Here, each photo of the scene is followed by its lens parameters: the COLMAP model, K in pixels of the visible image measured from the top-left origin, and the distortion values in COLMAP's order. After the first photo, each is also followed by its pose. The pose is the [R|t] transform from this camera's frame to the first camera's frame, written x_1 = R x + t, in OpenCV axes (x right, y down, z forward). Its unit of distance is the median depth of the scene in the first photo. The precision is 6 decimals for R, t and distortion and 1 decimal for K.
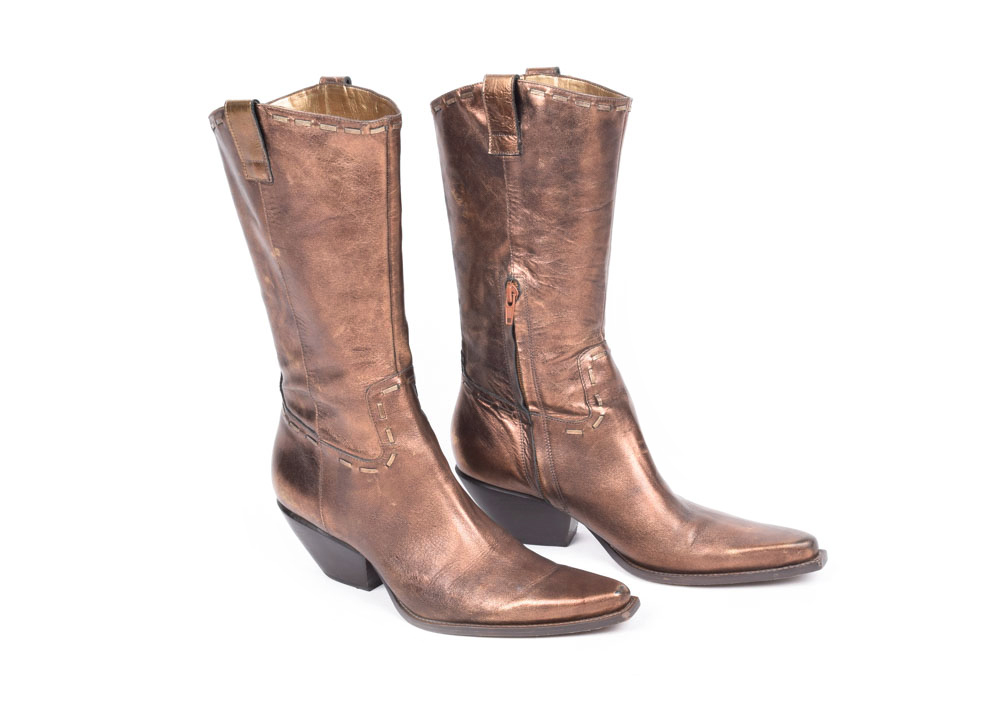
lens RADIAL K [[1516.0, 0, 499.9], [0, 1516.0, 351.7], [0, 0, 1]] dist [0.055825, 0.000000]
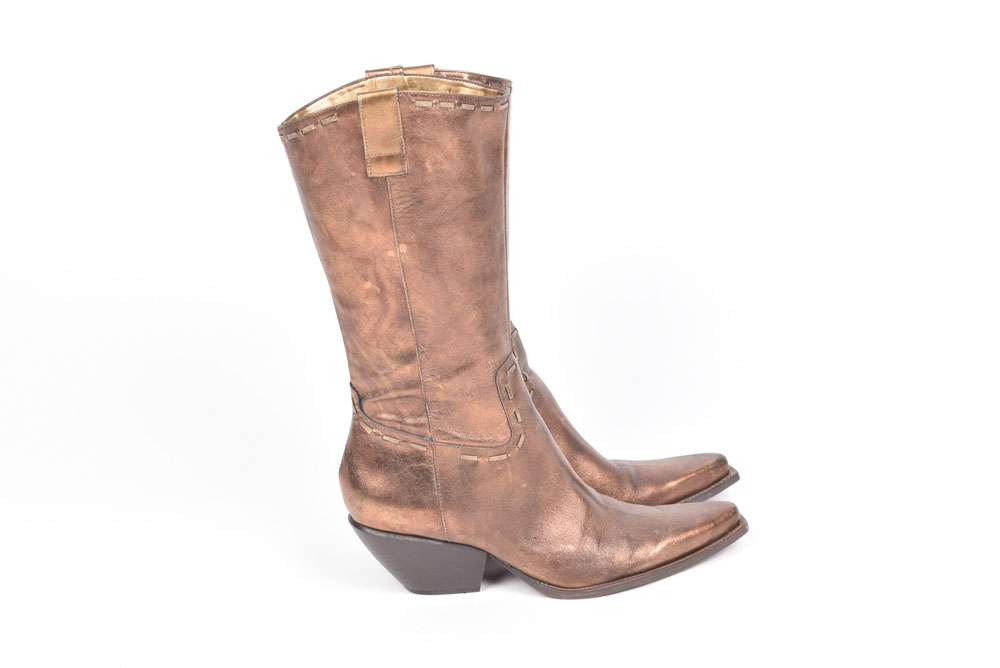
lens RADIAL K [[1613.7, 0, 501.2], [0, 1613.7, 339.5], [0, 0, 1]] dist [0.122878, 0.000000]
pose [[0.801862, -0.188897, 0.566864, -0.689789], [0.227239, 0.973834, 0.003070, 0.001200], [-0.552611, 0.126352, 0.823806, 0.135227]]
